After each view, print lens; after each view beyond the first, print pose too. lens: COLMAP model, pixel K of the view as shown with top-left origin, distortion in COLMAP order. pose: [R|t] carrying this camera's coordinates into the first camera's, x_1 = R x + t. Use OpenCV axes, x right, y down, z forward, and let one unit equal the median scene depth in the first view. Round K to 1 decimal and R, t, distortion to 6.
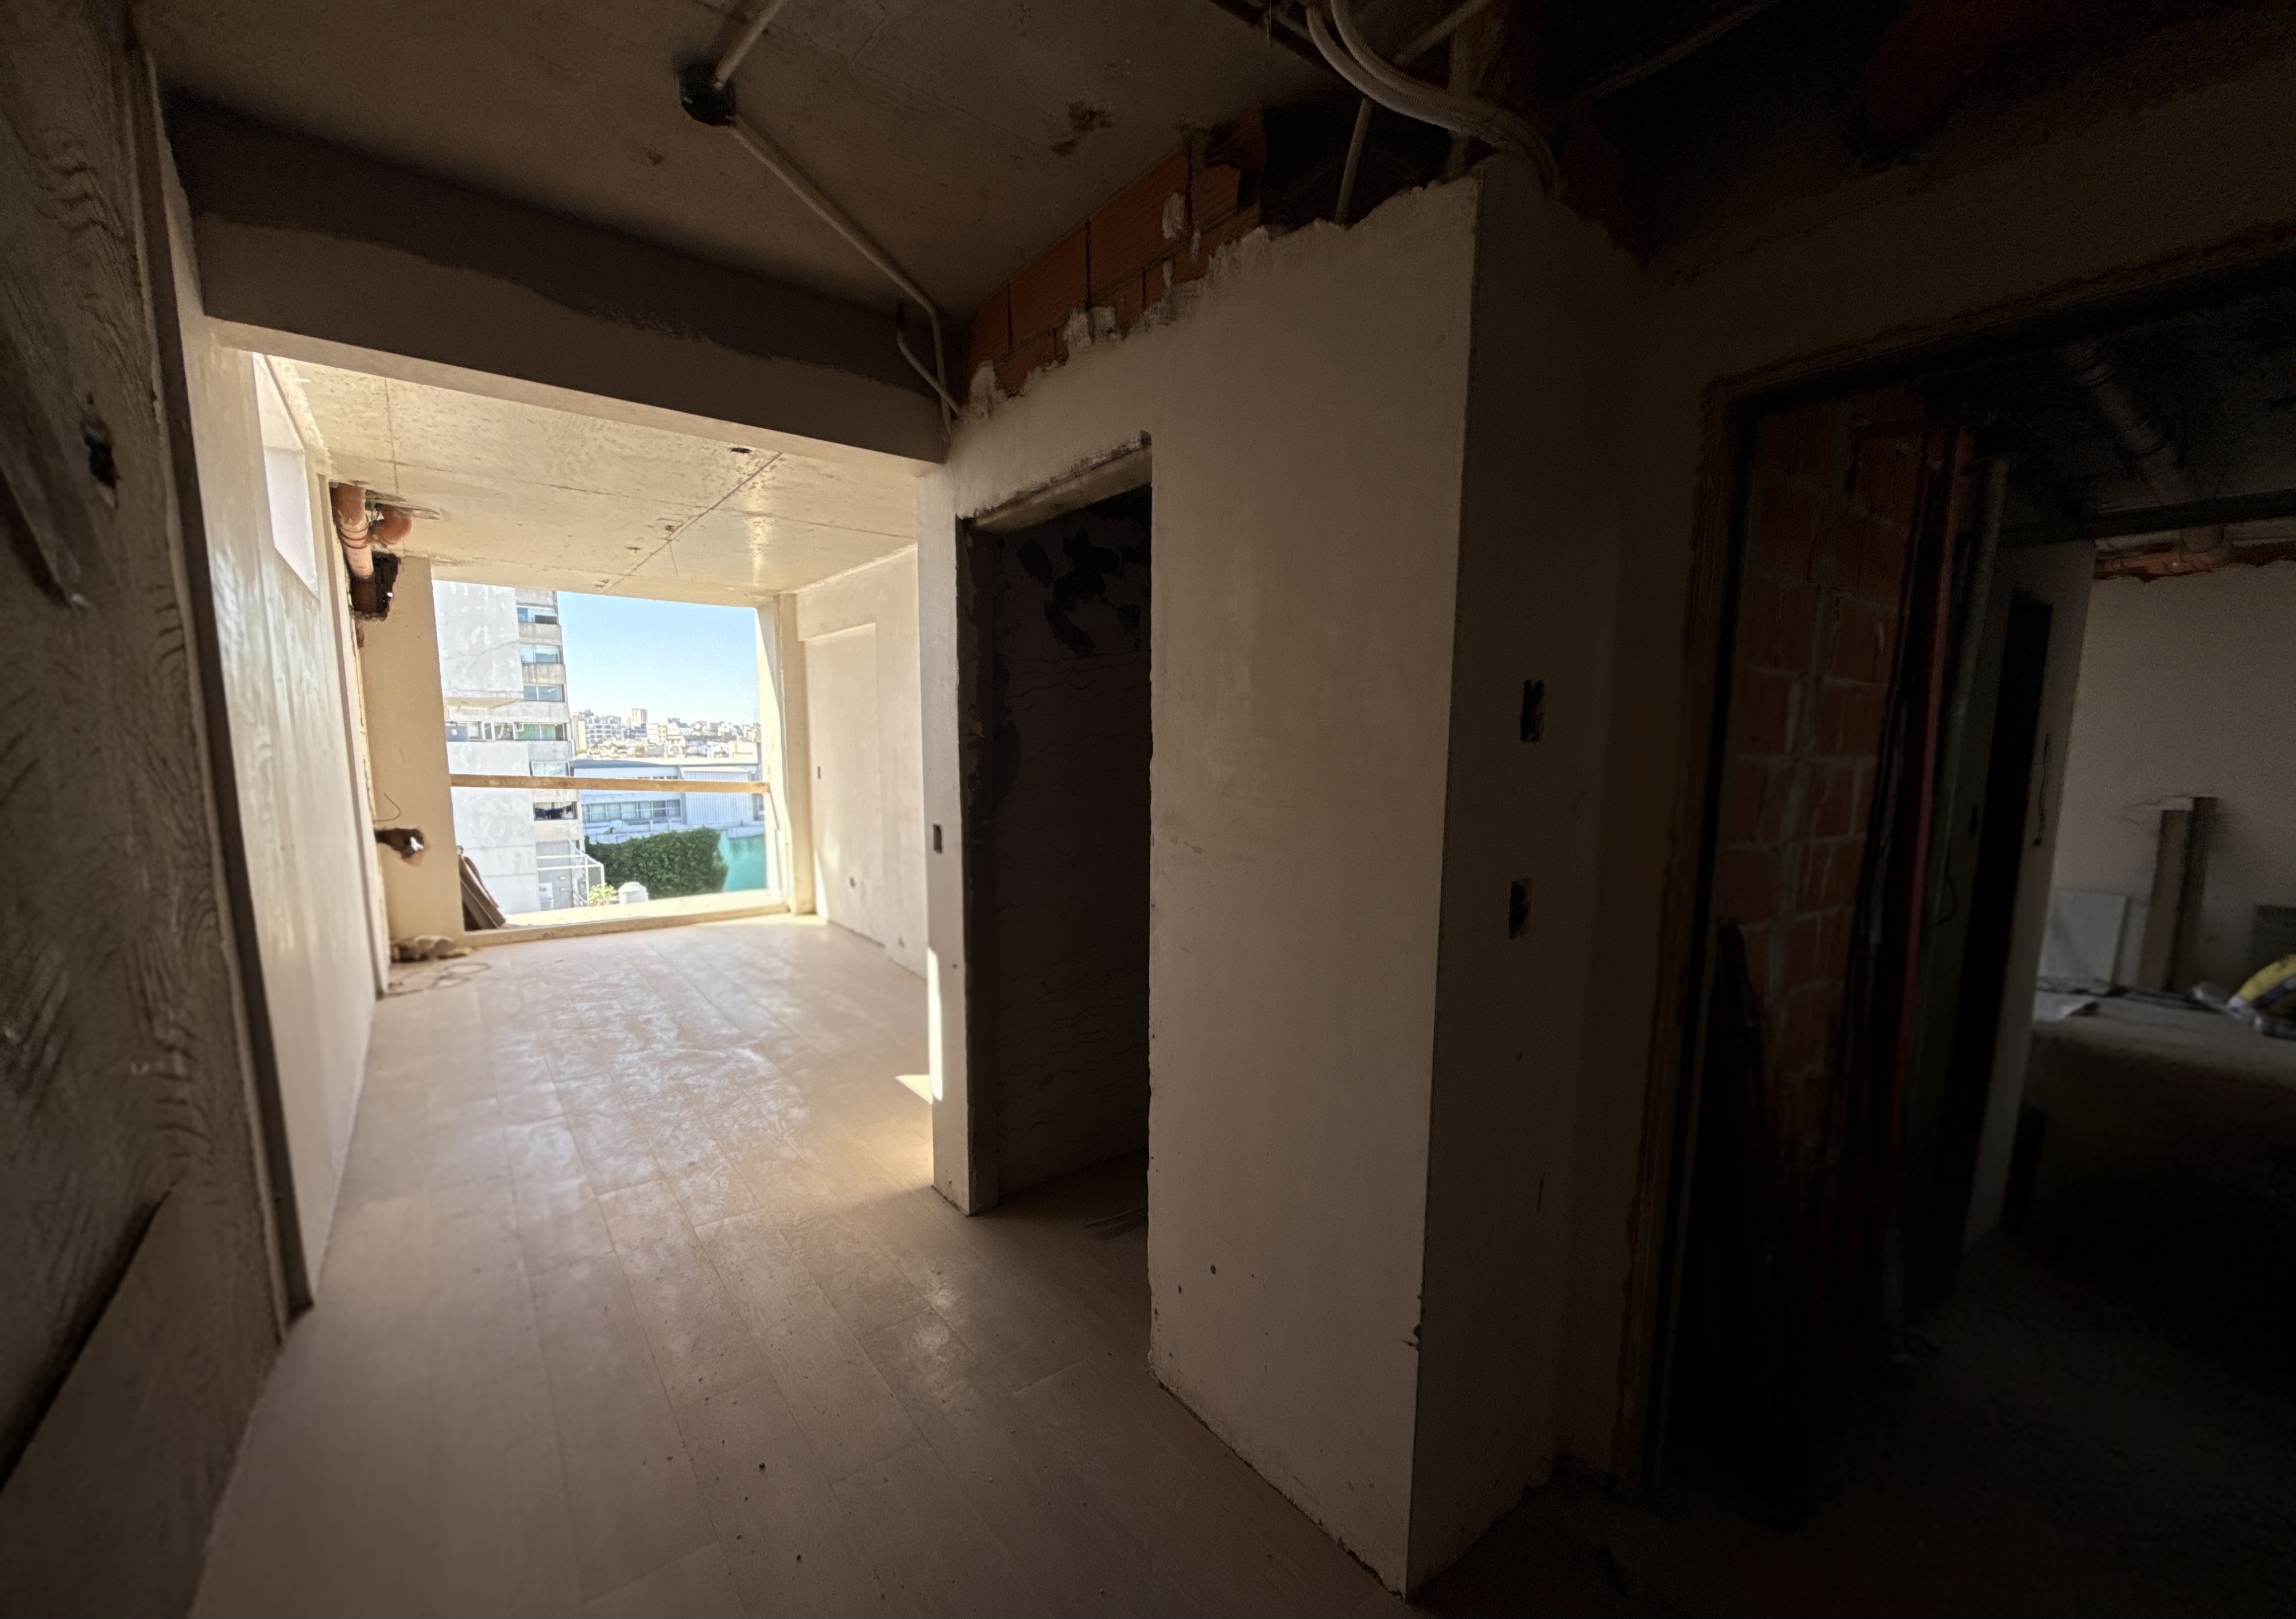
lens RADIAL K [[912.2, 0, 1154.0], [0, 912.2, 865.1], [0, 0, 1]] dist [-0.002701, 0.000951]
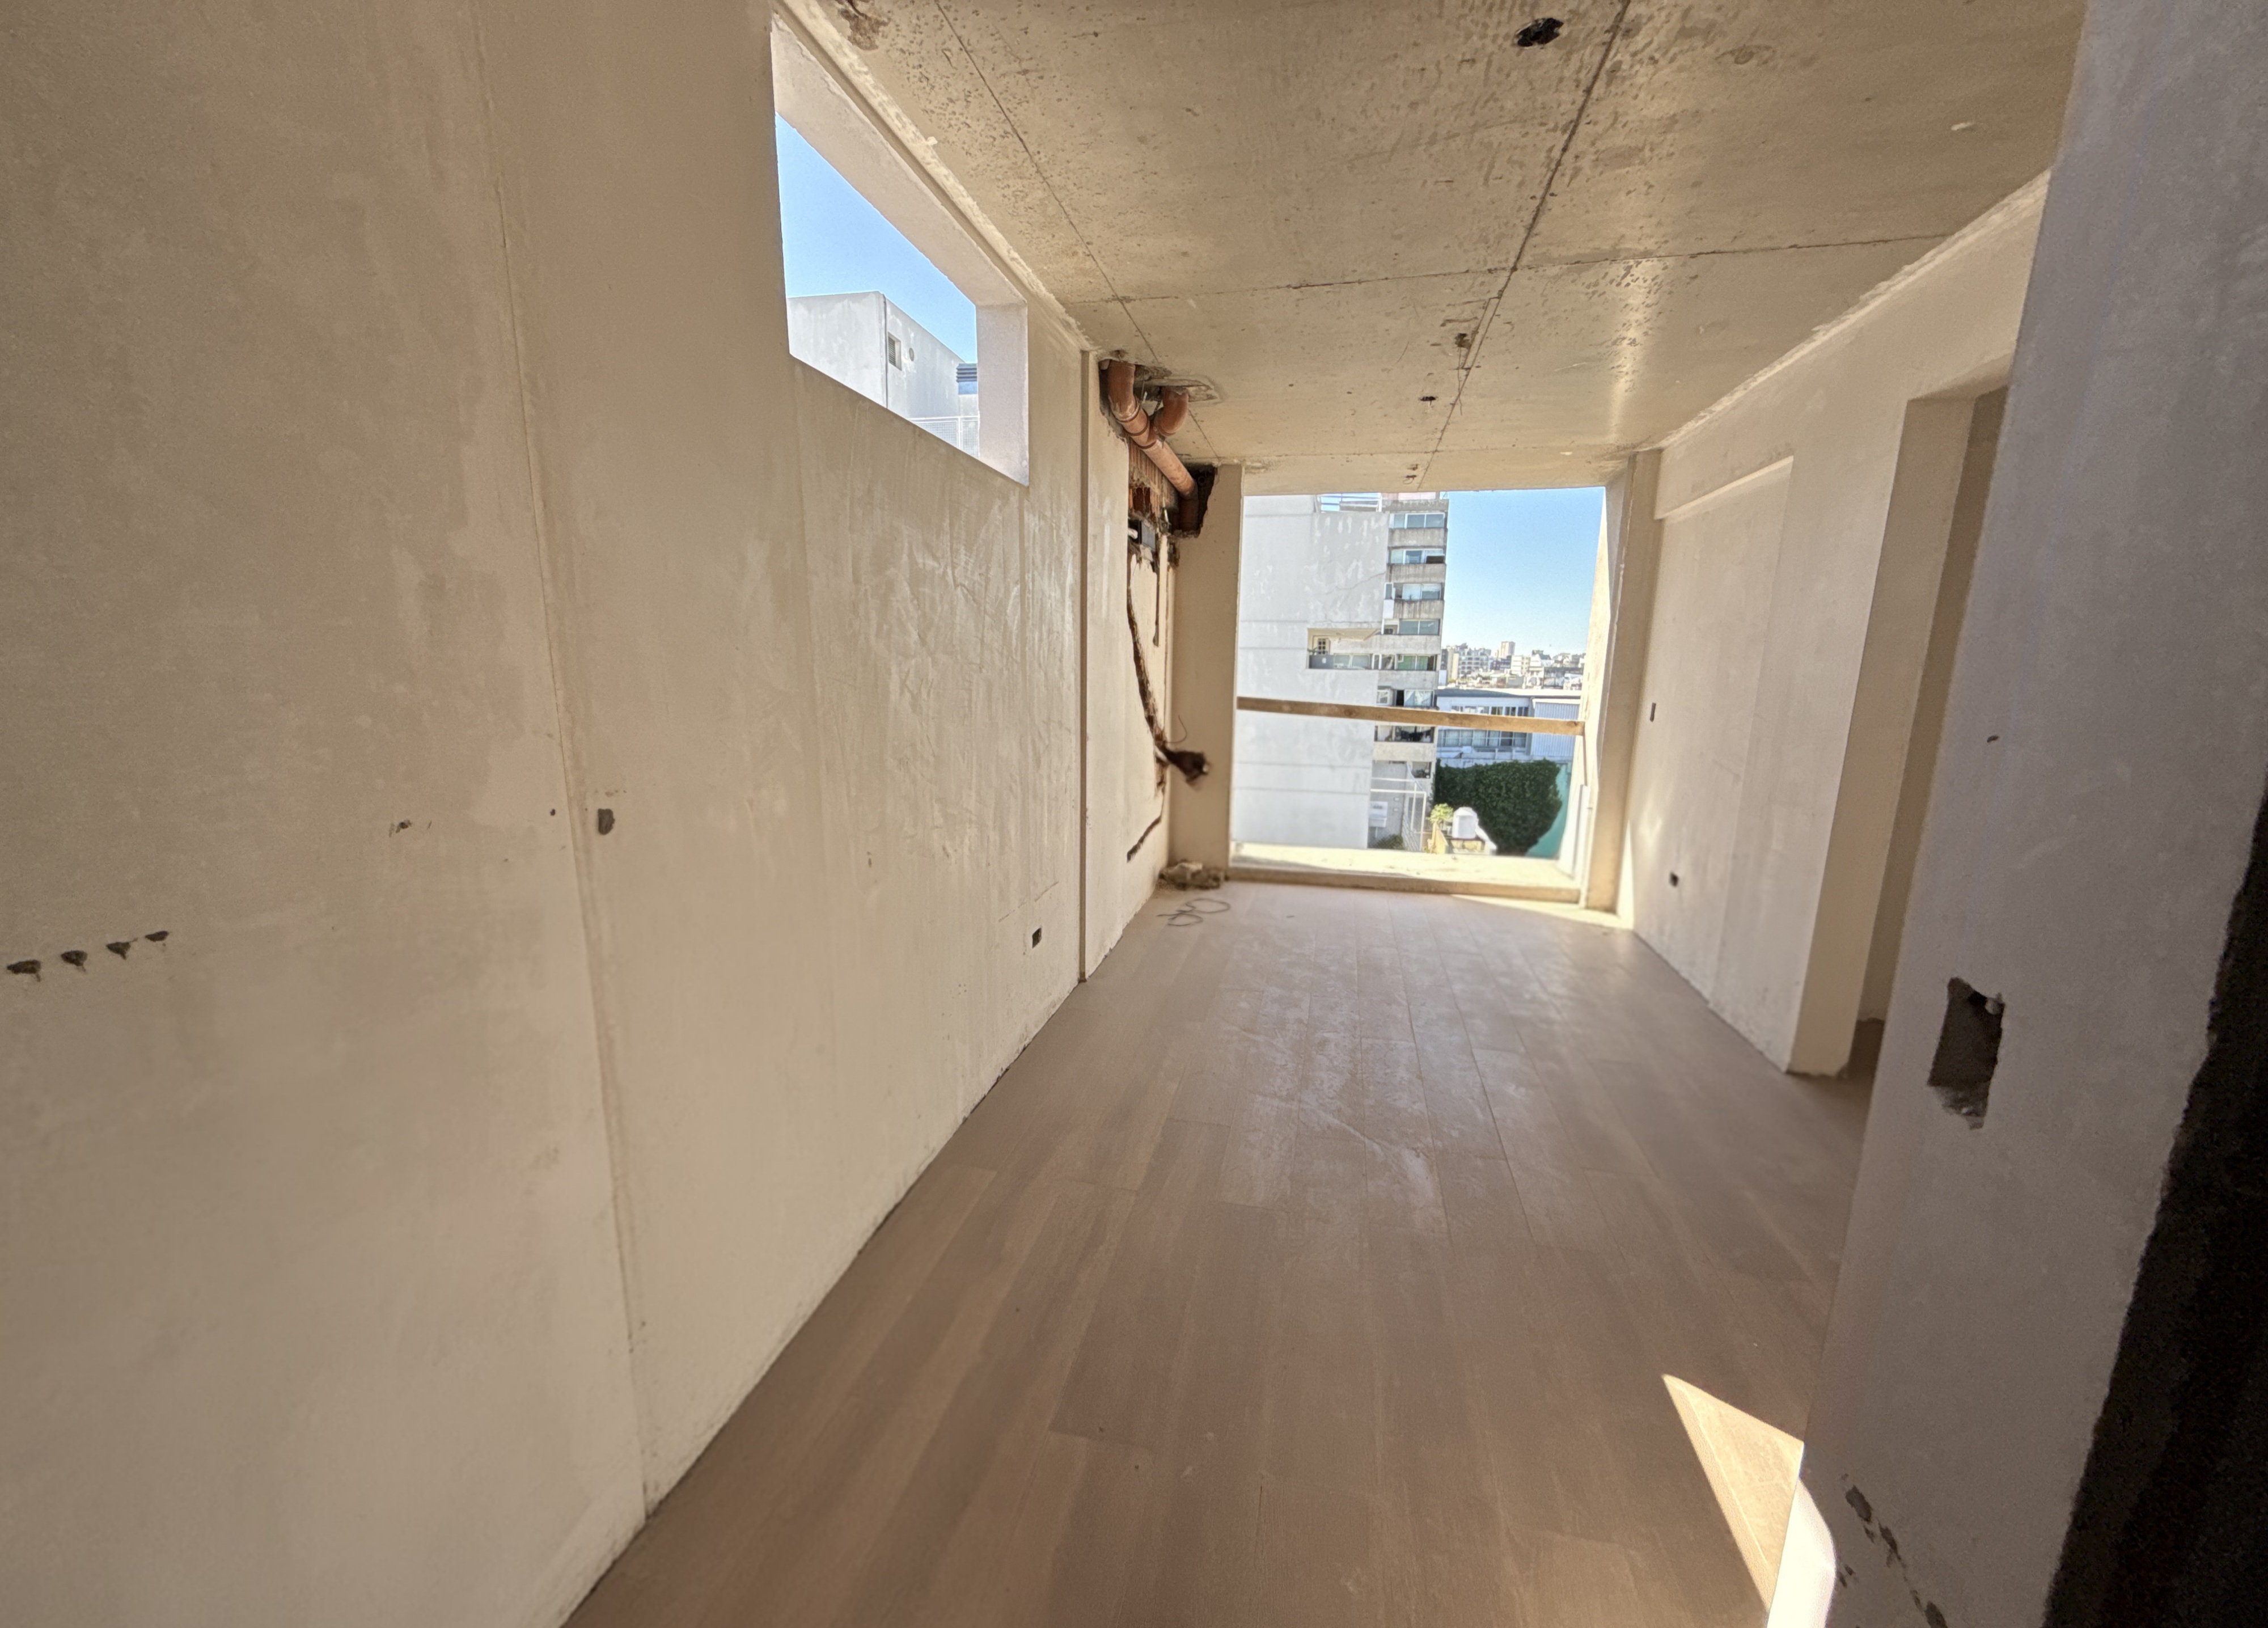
lens RADIAL K [[901.3, 0, 1138.4], [0, 901.3, 852.5], [0, 0, 1]] dist [-0.001244, 0.000113]
pose [[0.629971, 0.160625, -0.759827, -0.101301], [-0.113876, 0.986908, 0.114215, -0.039200], [0.768225, 0.014574, 0.640014, 0.347335]]
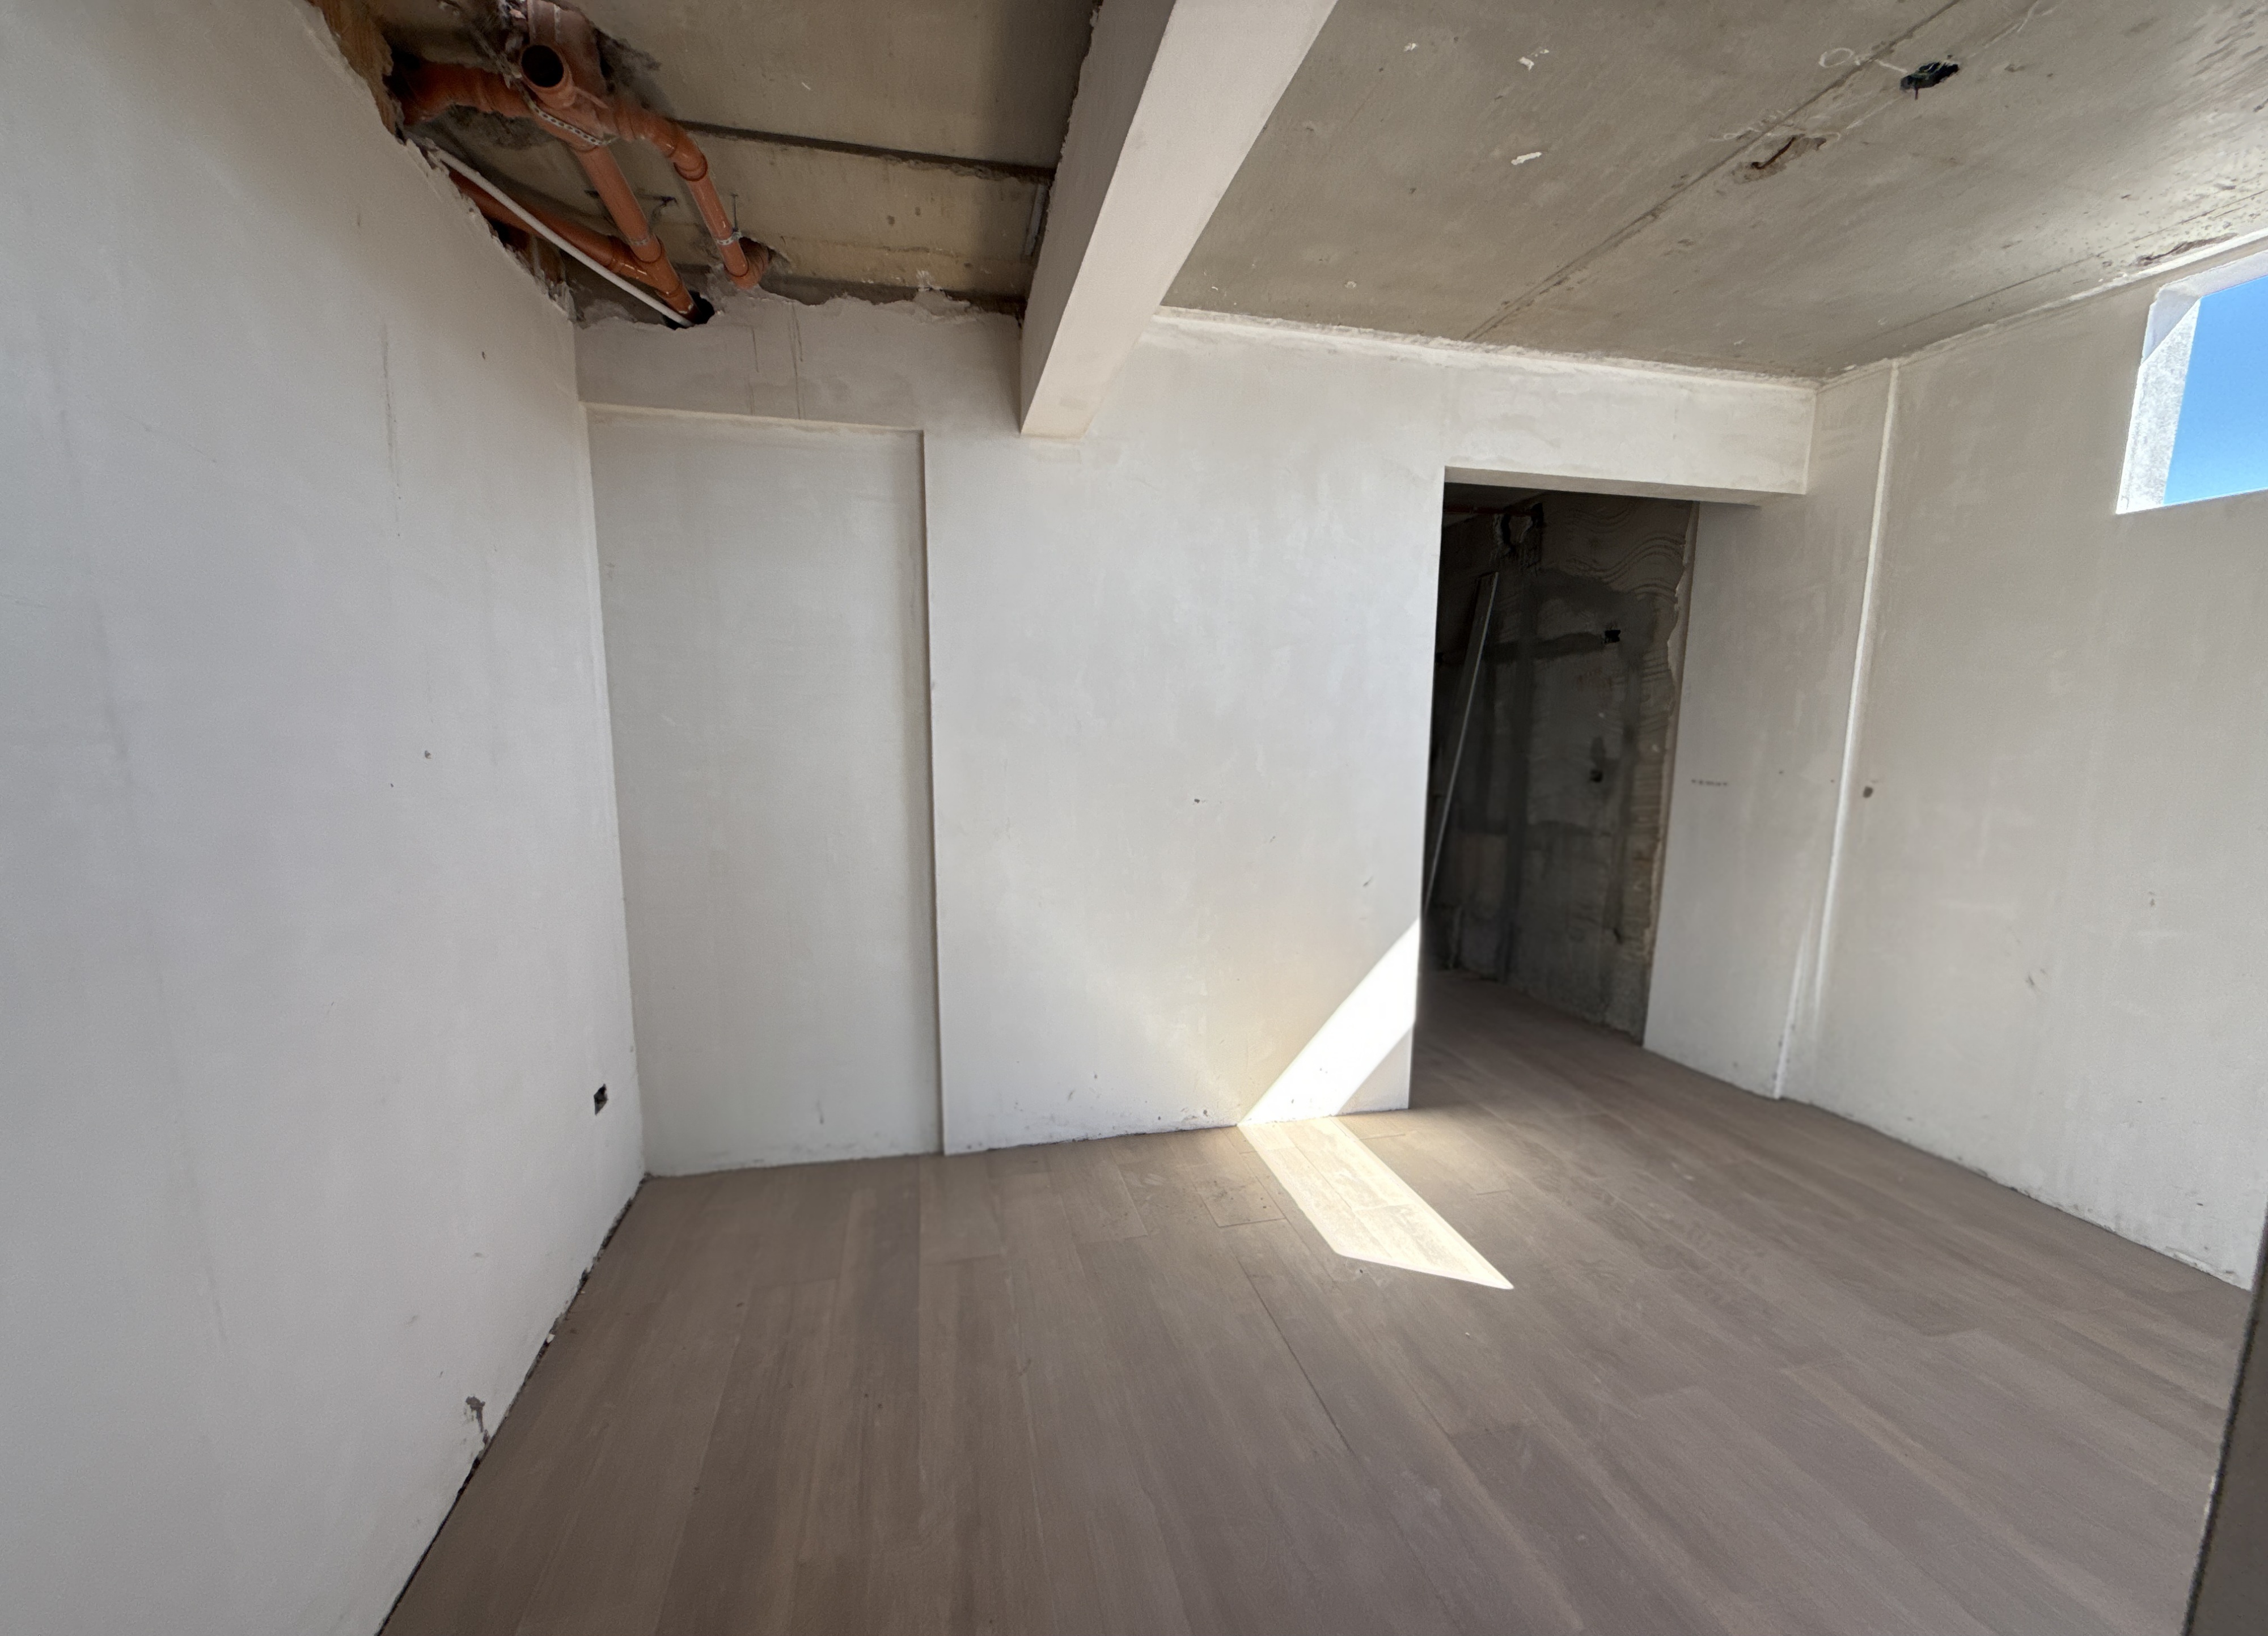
lens RADIAL K [[901.2, 0, 1131.9], [0, 901.2, 851.1], [0, 0, 1]] dist [-0.001244, 0.000113]
pose [[-0.905111, -0.078096, 0.417941, -0.196126], [0.042607, 0.961378, 0.271915, -0.138500], [-0.423035, 0.263921, -0.866826, 1.068270]]
